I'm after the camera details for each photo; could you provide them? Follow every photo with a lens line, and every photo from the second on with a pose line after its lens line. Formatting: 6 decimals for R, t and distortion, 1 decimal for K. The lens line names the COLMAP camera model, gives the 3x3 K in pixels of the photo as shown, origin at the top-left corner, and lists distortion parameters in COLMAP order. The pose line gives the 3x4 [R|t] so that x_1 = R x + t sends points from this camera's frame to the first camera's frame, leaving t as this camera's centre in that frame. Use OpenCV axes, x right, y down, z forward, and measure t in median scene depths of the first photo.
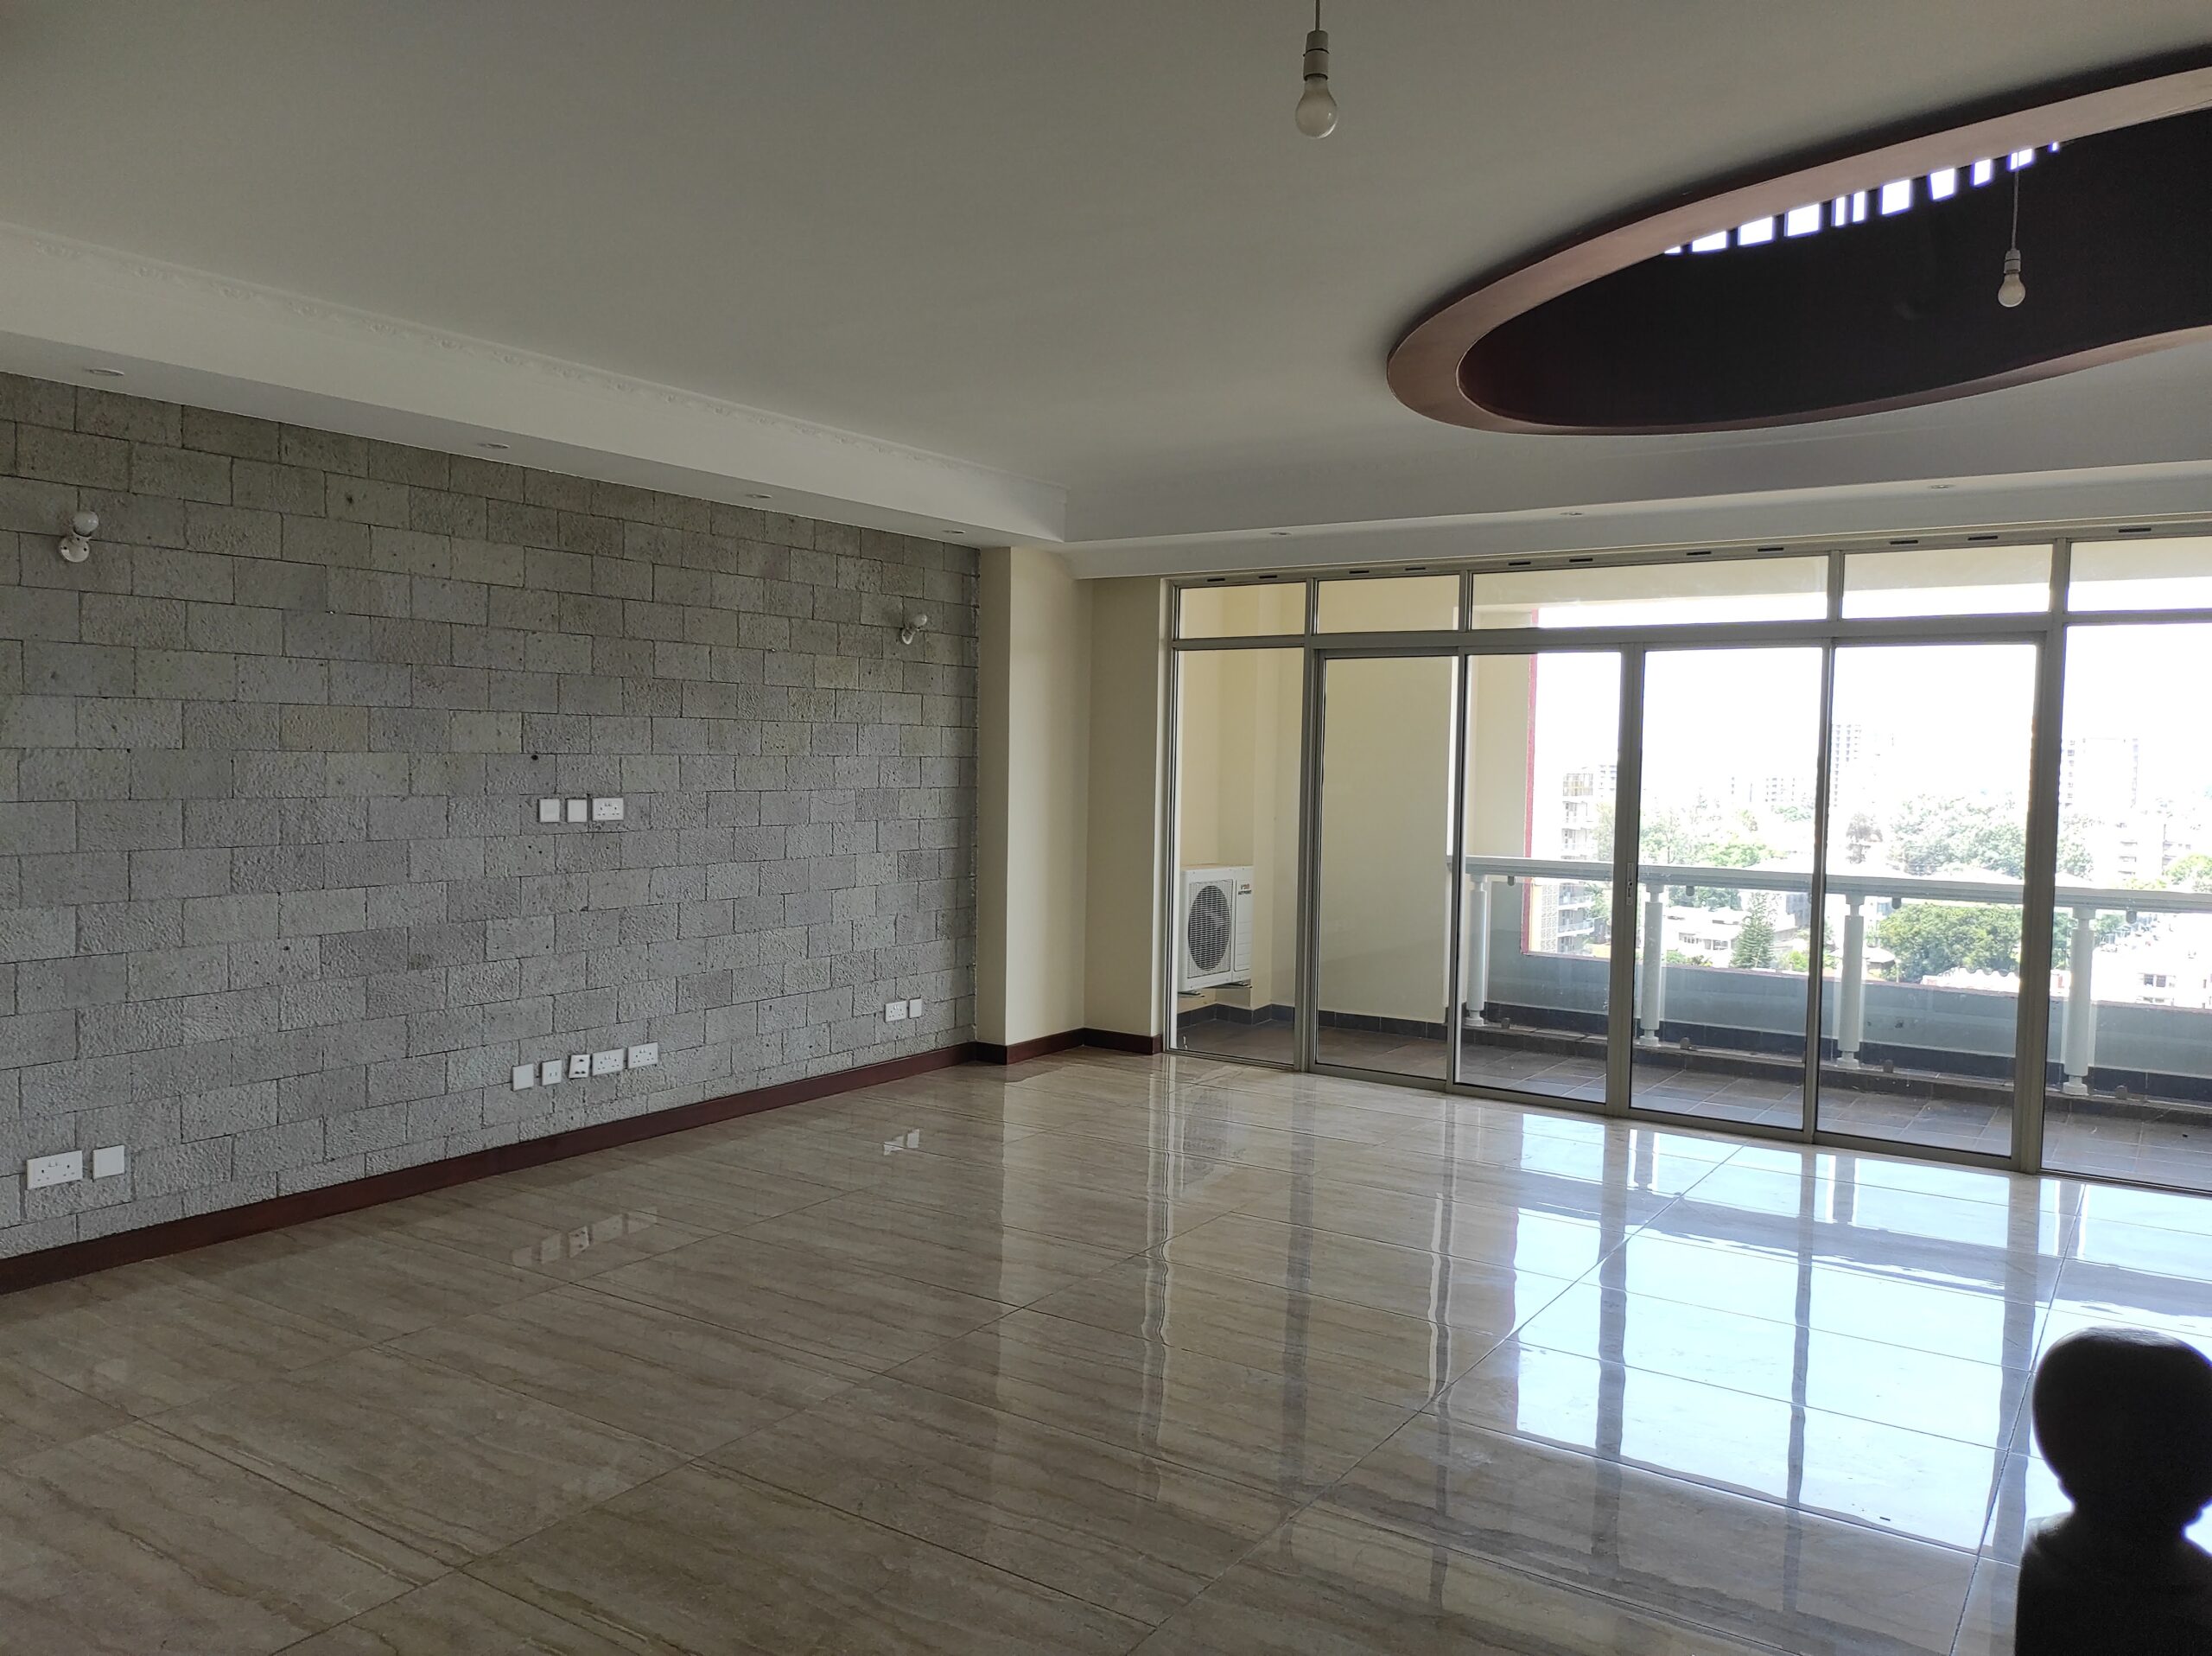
lens RADIAL K [[1641.1, 0, 1106.0], [0, 1641.1, 828.0], [0, 0, 1]] dist [0.081661, -0.095683]
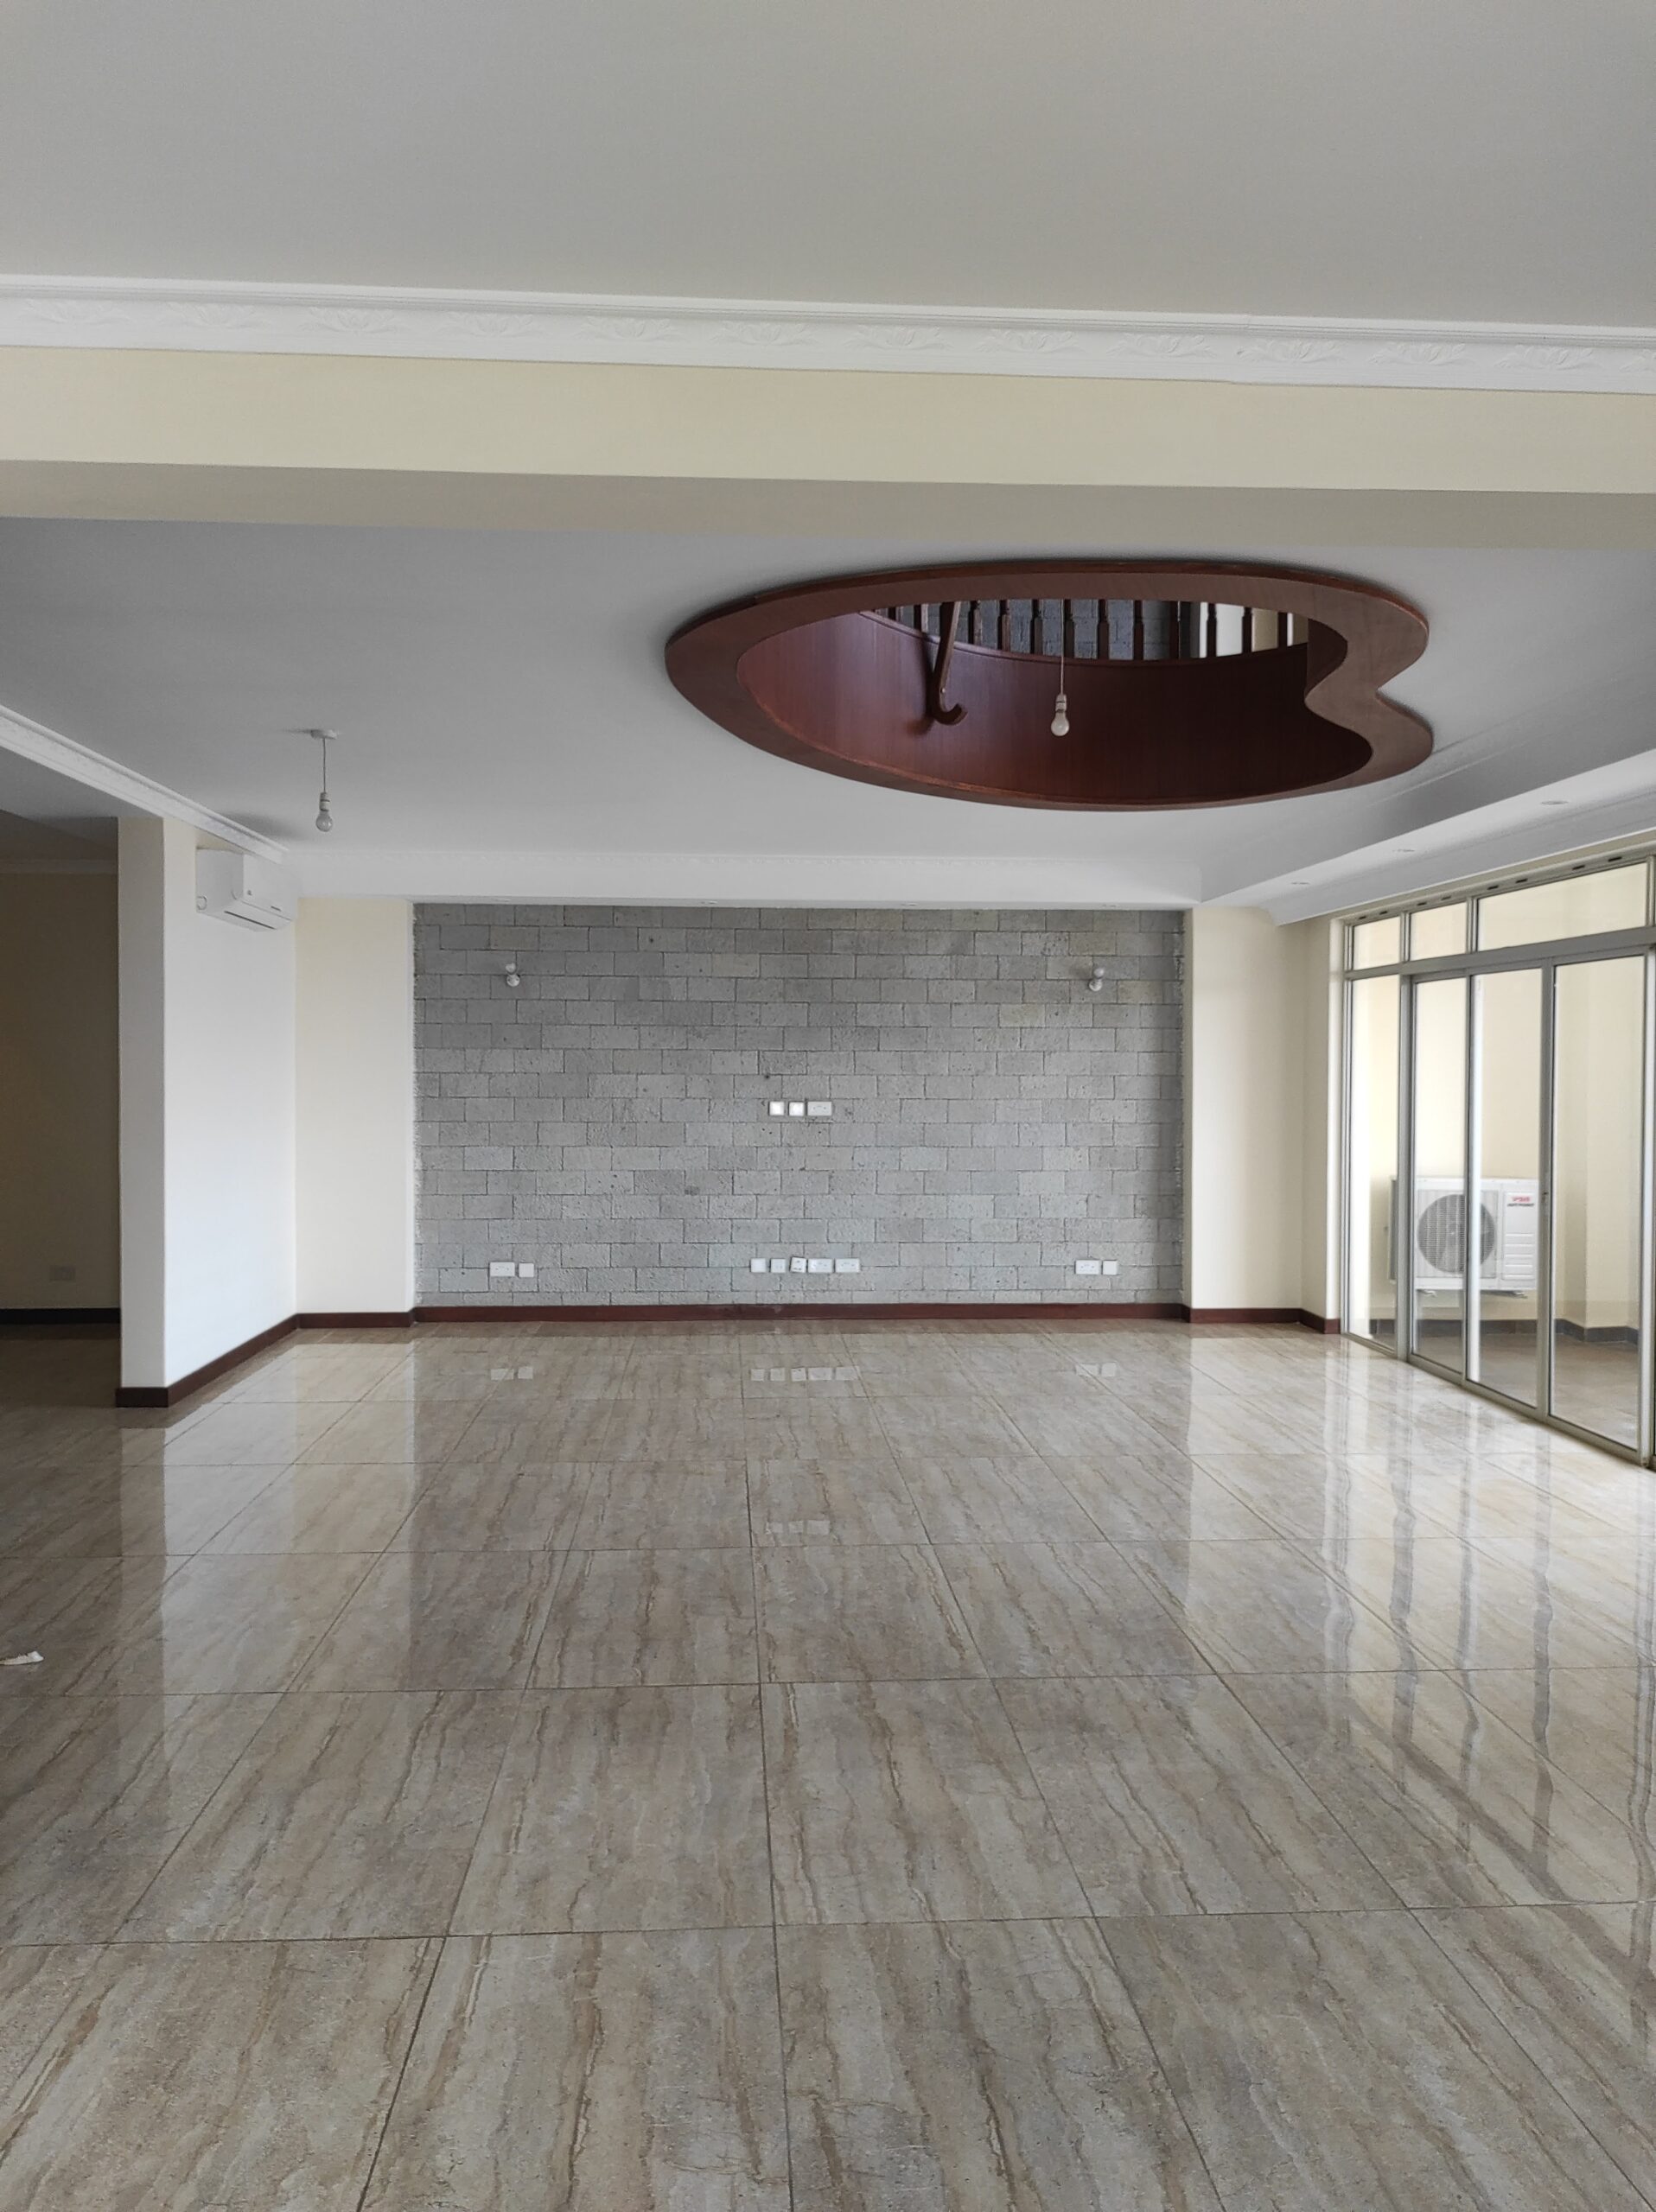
lens RADIAL K [[1641.1, 0, 828.0], [0, 1641.1, 1106.0], [0, 0, 1]] dist [0.081661, -0.095683]
pose [[0.608970, 0.008436, -0.793148, 0.955826], [-0.032449, 0.999371, -0.014284, 0.008459], [0.792529, 0.034436, 0.608861, 0.027205]]
